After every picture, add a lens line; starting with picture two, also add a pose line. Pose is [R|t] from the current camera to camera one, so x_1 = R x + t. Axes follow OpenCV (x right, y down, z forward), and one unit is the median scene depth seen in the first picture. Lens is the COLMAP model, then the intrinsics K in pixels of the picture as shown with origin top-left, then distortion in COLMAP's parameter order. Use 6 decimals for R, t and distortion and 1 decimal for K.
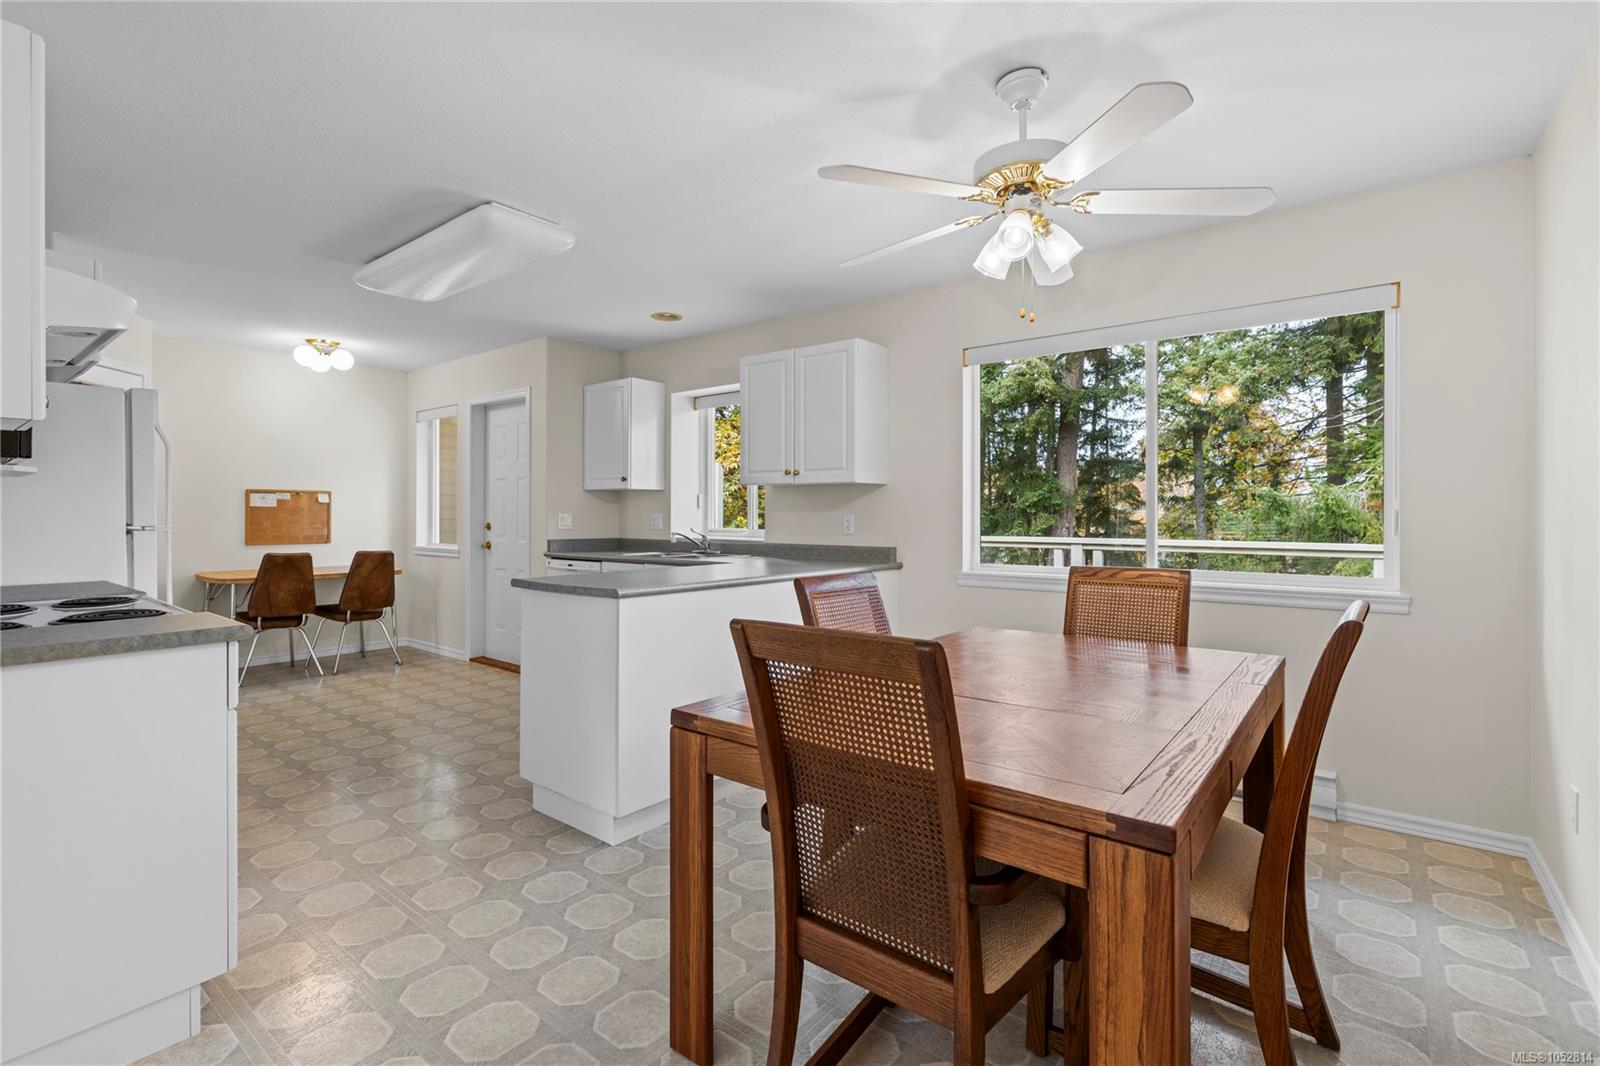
lens RADIAL K [[719.2, 0, 790.8], [0, 719.2, 521.3], [0, 0, 1]] dist [-0.001911, -0.000074]
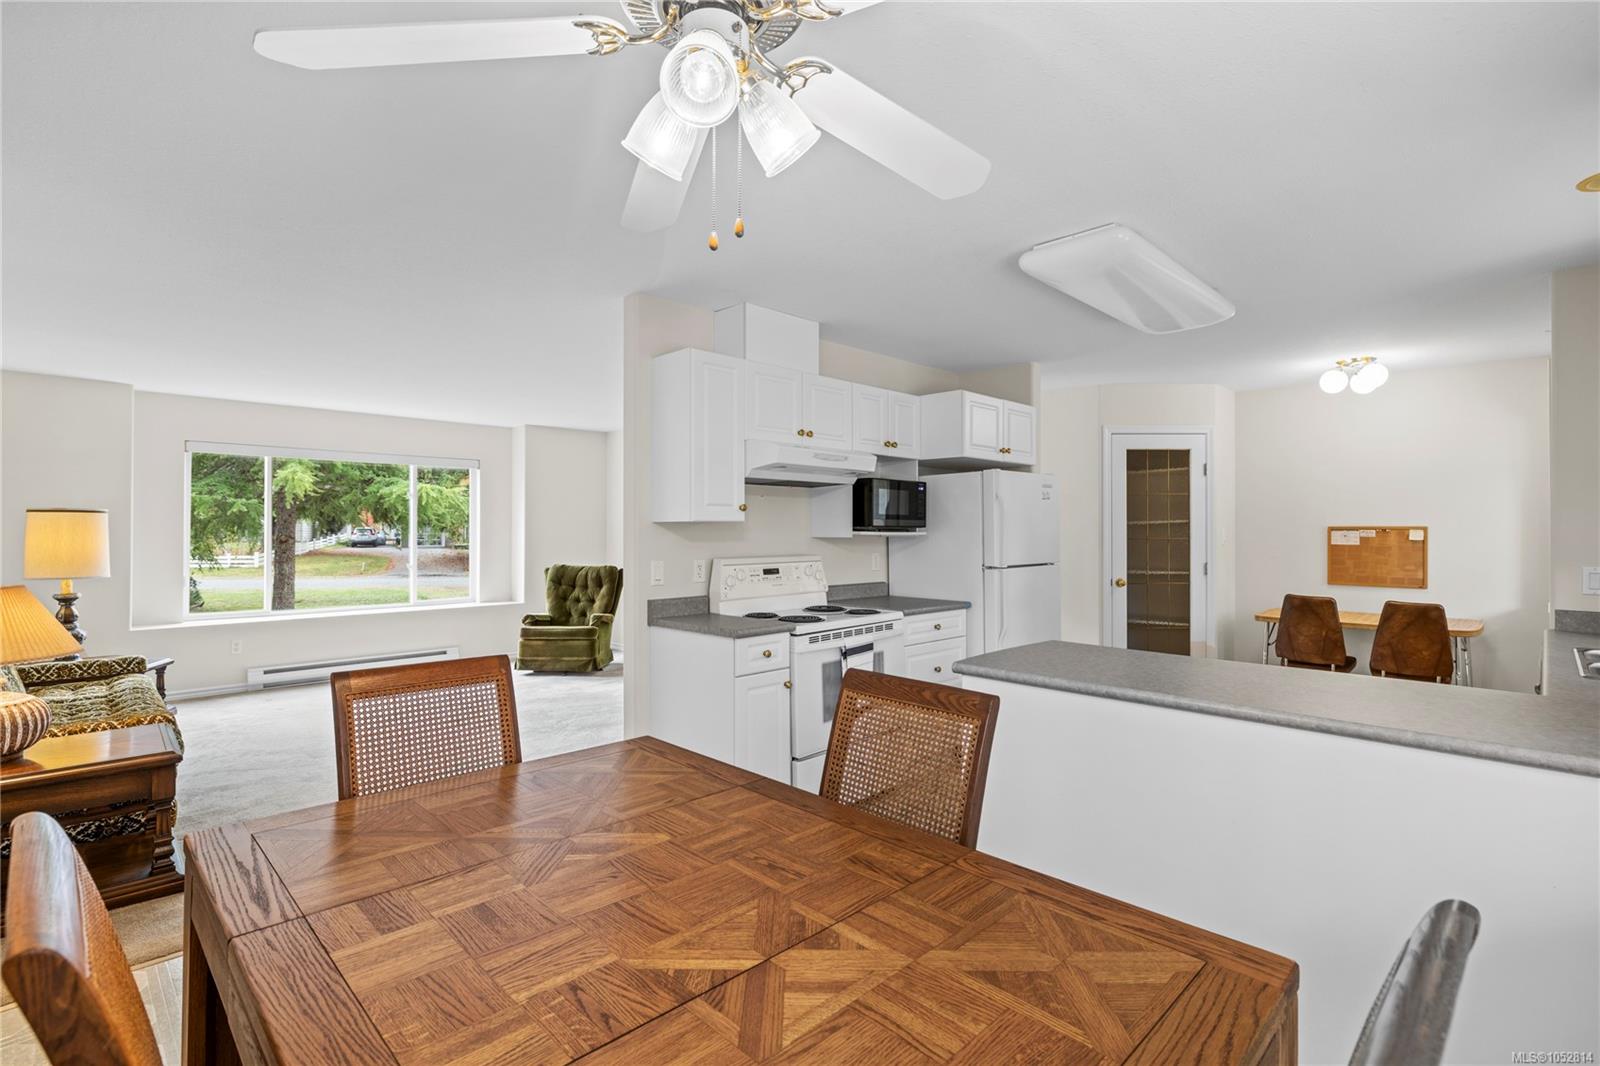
lens RADIAL K [[756.8, 0, 808.1], [0, 756.8, 527.2], [0, 0, 1]] dist [-0.006074, 0.001465]
pose [[-0.101758, -0.008036, -0.994777, 0.331345], [-0.014168, 0.999878, -0.006628, -0.028003], [0.994708, 0.013419, -0.101860, 0.417640]]
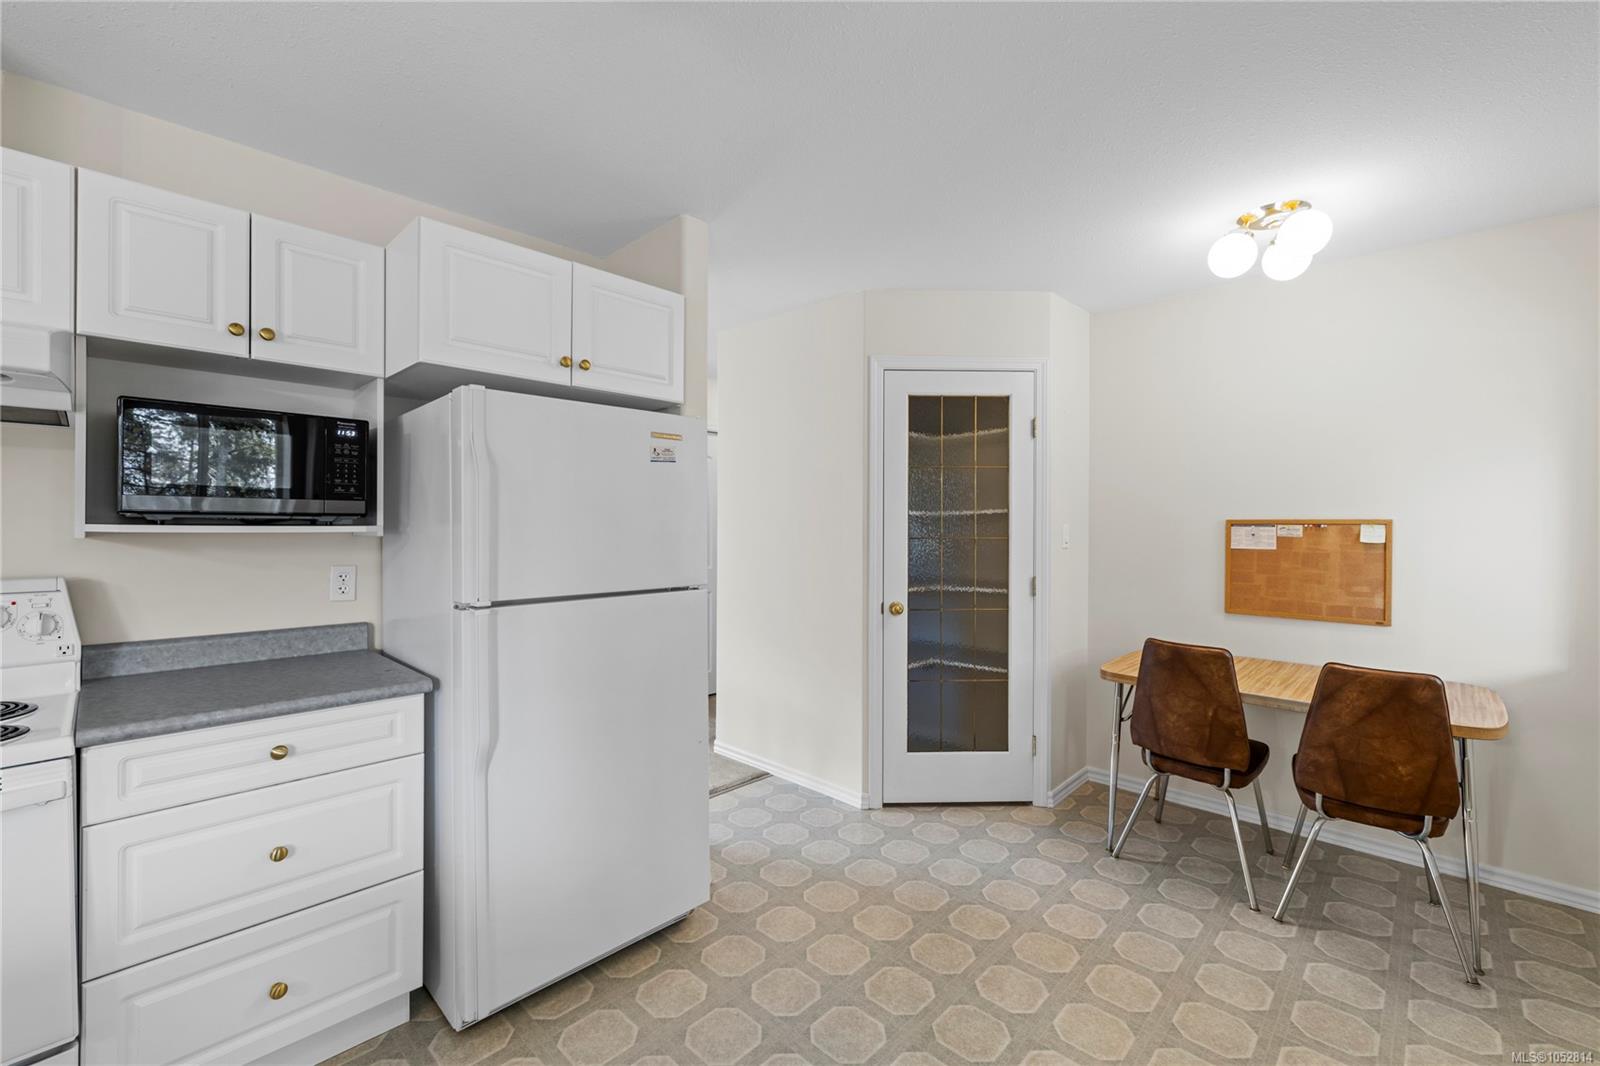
lens RADIAL K [[675.2, 0, 804.7], [0, 675.2, 526.7], [0, 0, 1]] dist [0.002251, -0.000417]
pose [[-0.082712, -0.002067, -0.996571, -0.172269], [-0.017106, 0.999853, -0.000654, -0.033334], [0.996427, 0.016993, -0.082735, 0.714085]]
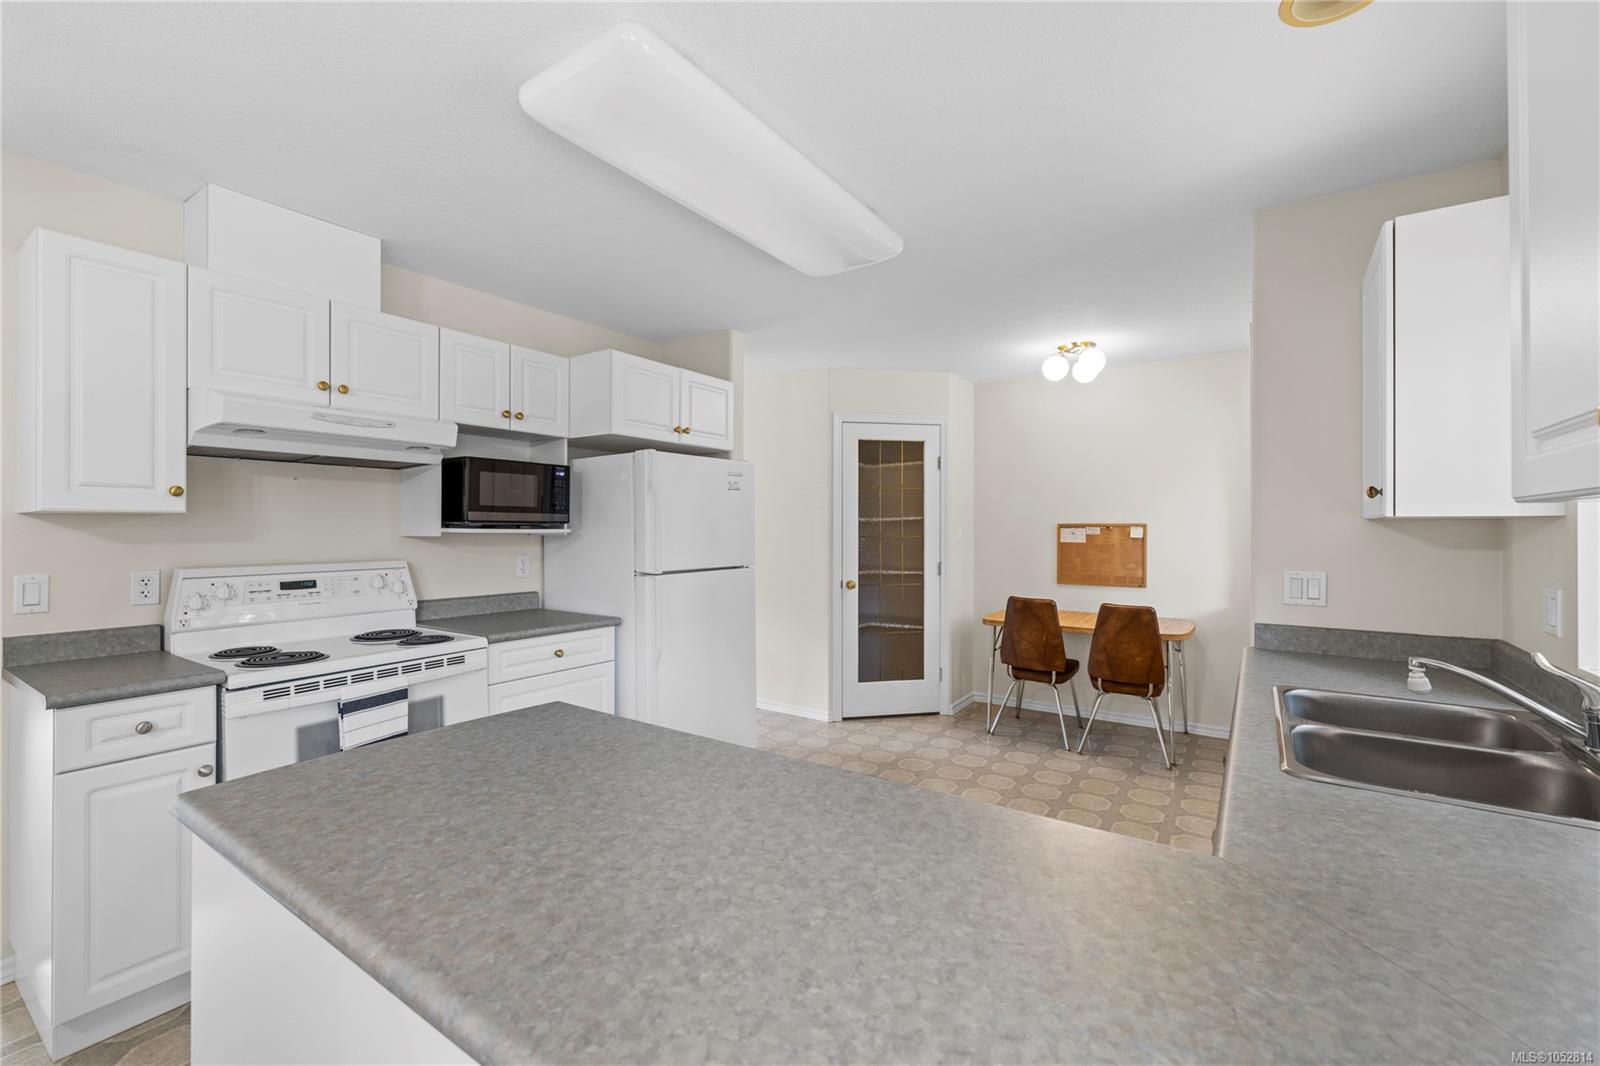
lens RADIAL K [[675.2, 0, 806.4], [0, 675.2, 530.2], [0, 0, 1]] dist [0.002251, -0.000417]
pose [[0.082986, -0.001266, -0.996550, 0.093918], [-0.013625, 0.999904, -0.002405, -0.030570], [0.996458, 0.013778, 0.082961, 0.615784]]
